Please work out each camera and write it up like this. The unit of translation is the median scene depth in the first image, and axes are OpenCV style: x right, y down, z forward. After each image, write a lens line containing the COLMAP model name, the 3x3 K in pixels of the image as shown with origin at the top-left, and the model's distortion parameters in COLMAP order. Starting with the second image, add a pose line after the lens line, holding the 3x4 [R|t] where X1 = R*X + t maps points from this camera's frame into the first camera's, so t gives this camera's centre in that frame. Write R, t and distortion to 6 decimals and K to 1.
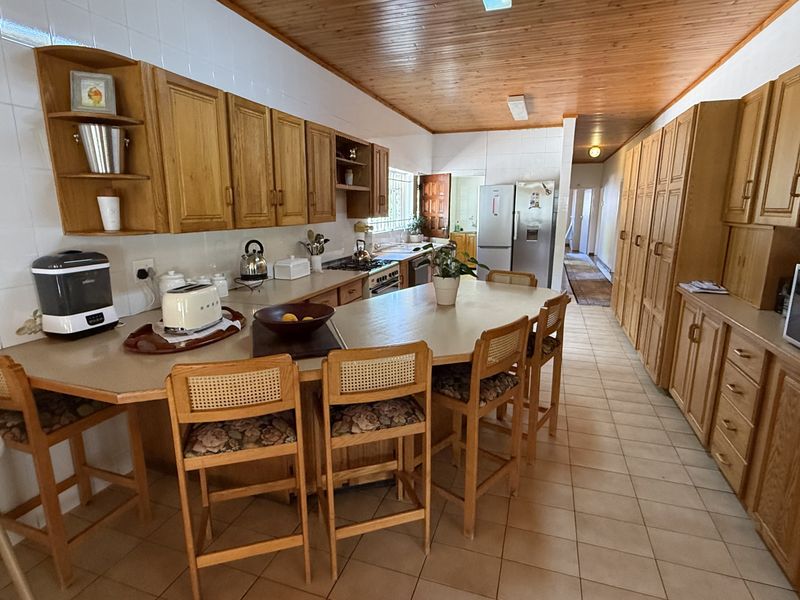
lens RADIAL K [[425.8, 0, 396.0], [0, 425.8, 299.9], [0, 0, 1]] dist [0.000142, -0.000479]
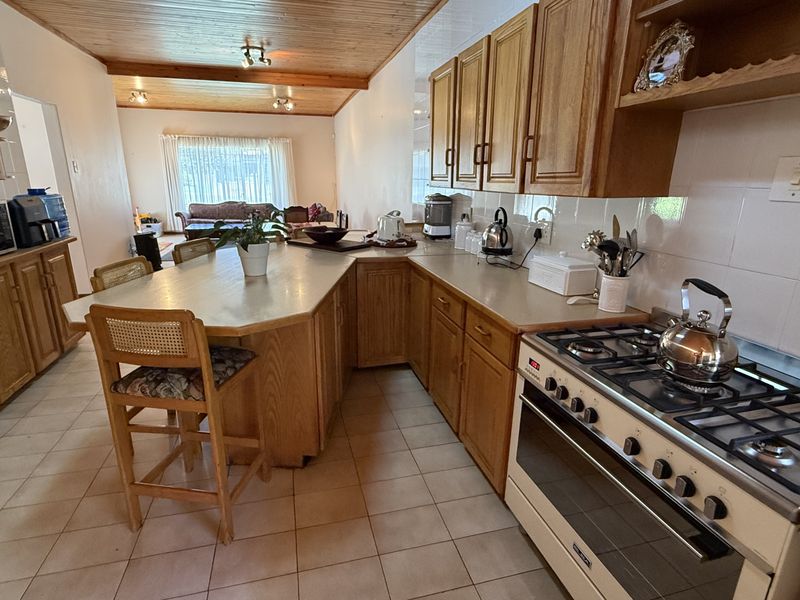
lens RADIAL K [[425.8, 0, 396.0], [0, 425.8, 299.9], [0, 0, 1]] dist [0.000142, -0.000479]
pose [[-0.830906, 0.150980, -0.535537, 0.191395], [-0.125064, 0.887177, 0.444157, -0.197095], [0.542175, 0.436029, -0.718279, 0.953138]]
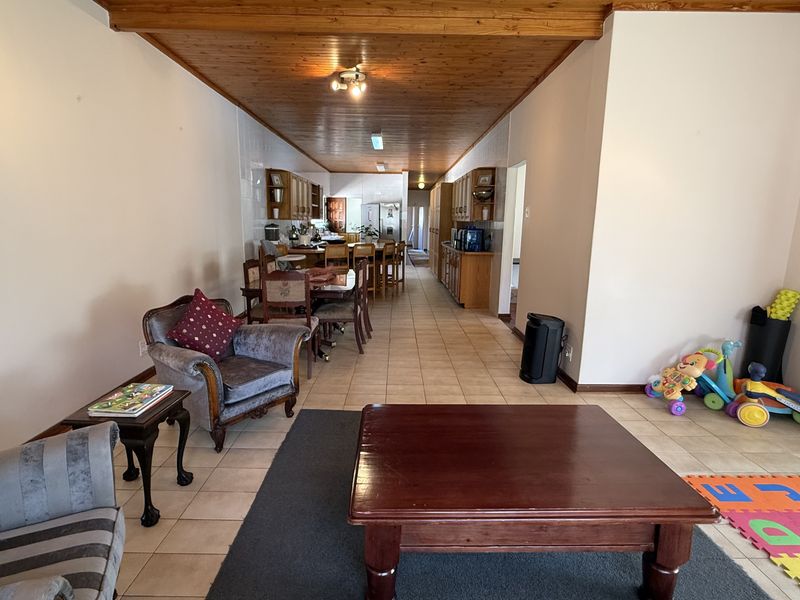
lens RADIAL K [[425.8, 0, 396.0], [0, 425.8, 299.9], [0, 0, 1]] dist [0.000142, -0.000479]
pose [[0.943712, -0.045483, 0.327626, -0.451911], [0.054729, 0.998319, -0.019054, 0.295646], [-0.326209, 0.035912, 0.944615, -1.225153]]
